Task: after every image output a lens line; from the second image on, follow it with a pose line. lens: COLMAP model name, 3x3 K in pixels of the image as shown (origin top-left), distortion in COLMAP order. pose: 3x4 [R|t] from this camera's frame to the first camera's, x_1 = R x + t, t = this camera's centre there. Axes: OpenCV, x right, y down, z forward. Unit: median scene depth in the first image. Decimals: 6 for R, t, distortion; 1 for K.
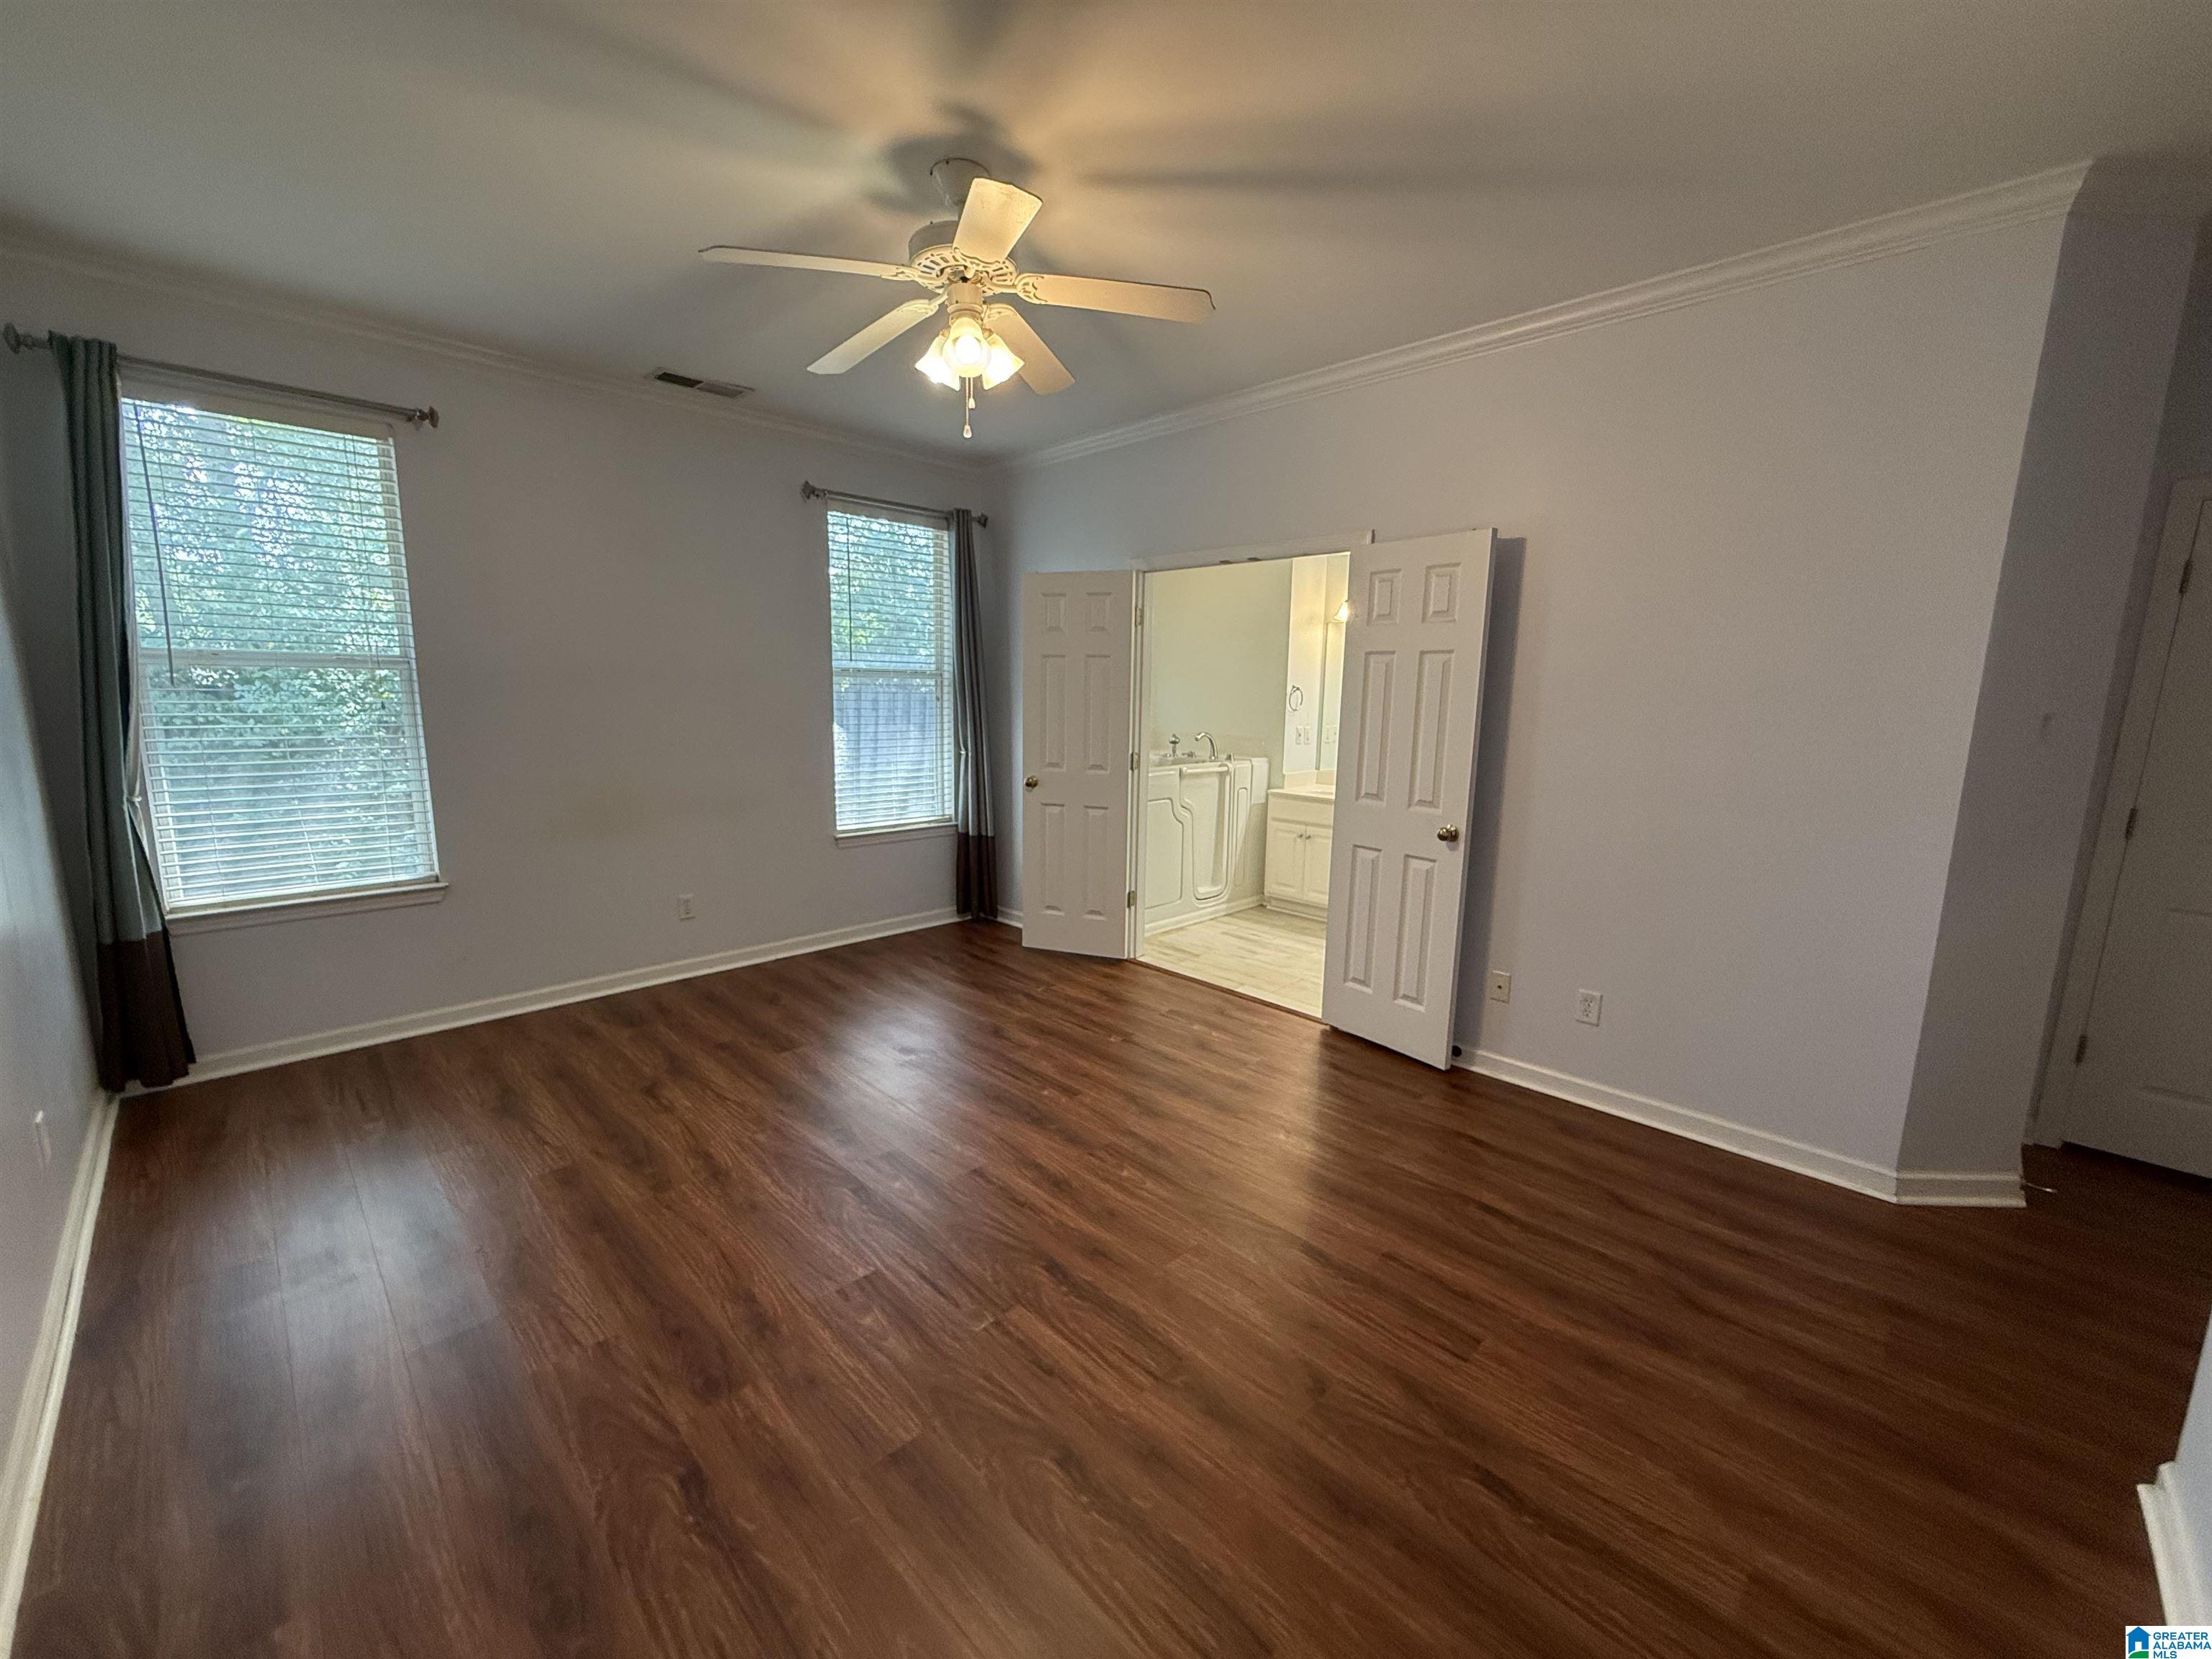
lens RADIAL K [[881.8, 0, 1101.5], [0, 881.8, 833.7], [0, 0, 1]] dist [0.001859, -0.000321]
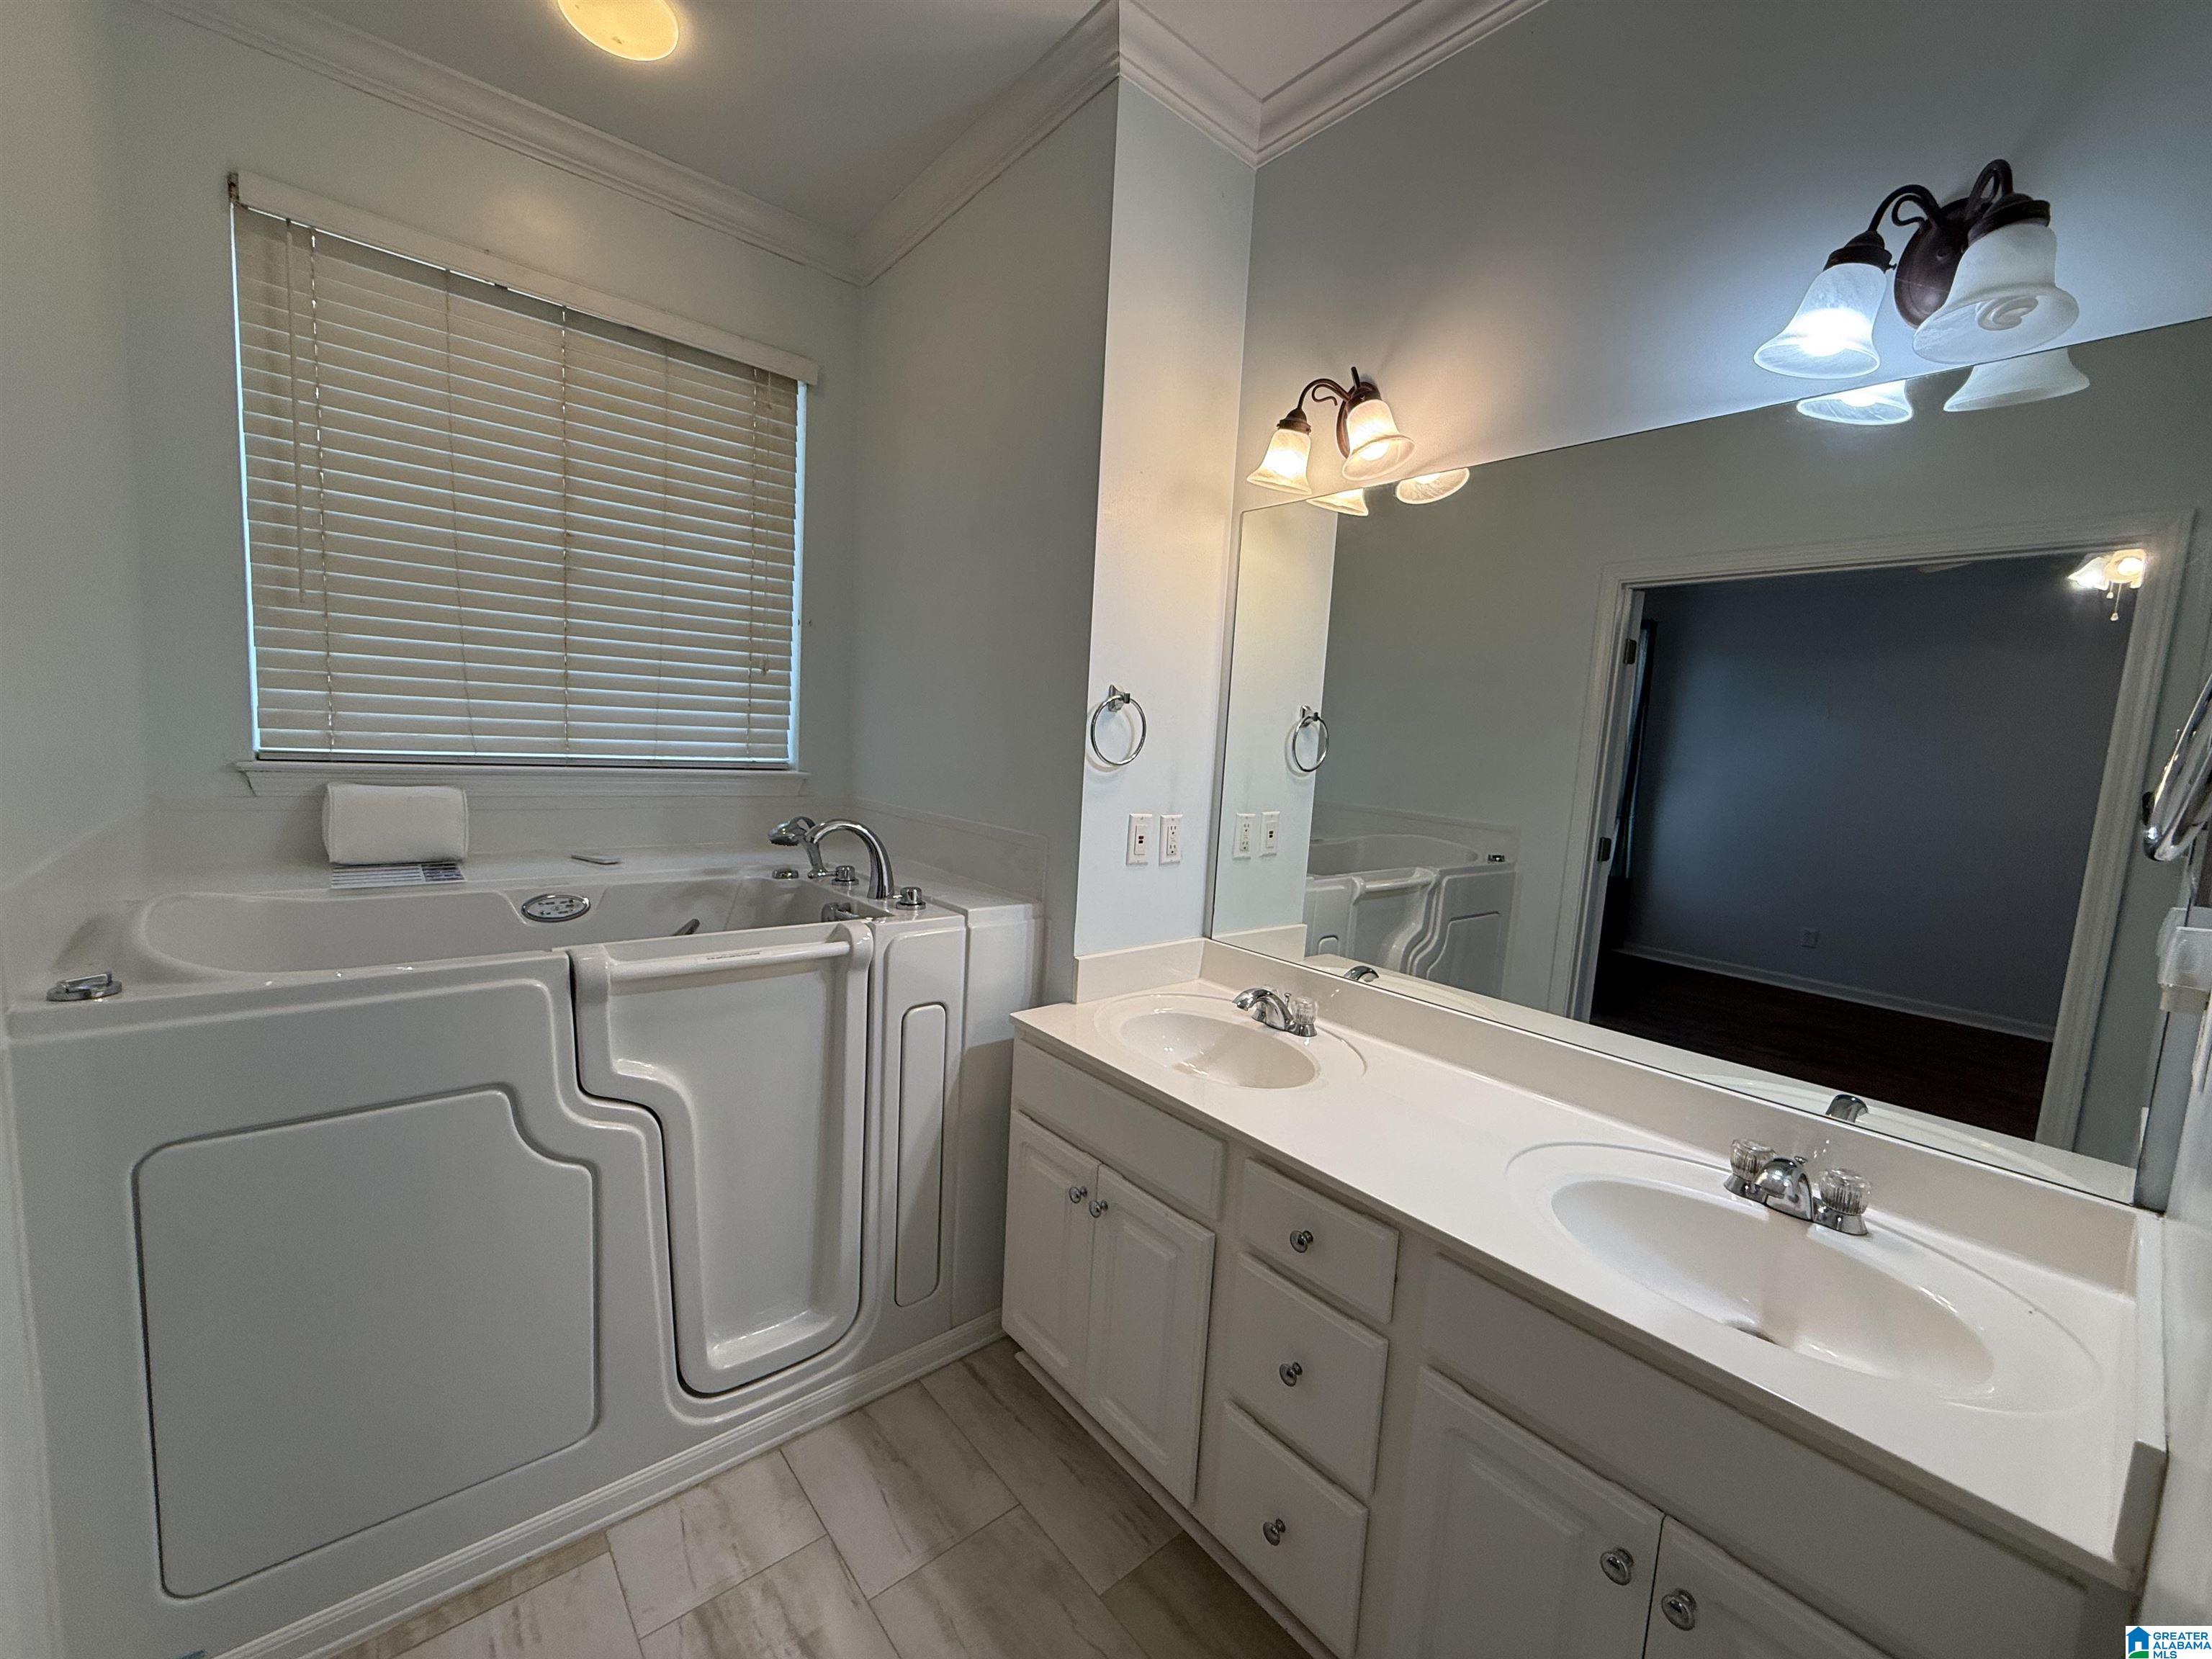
lens RADIAL K [[889.2, 0, 1103.2], [0, 889.2, 832.5], [0, 0, 1]] dist [0.000480, -0.000169]
pose [[0.995152, 0.049976, -0.084708, 0.309688], [-0.054534, 0.997137, -0.052376, -0.124617], [0.081848, 0.056742, 0.995028, 0.860180]]
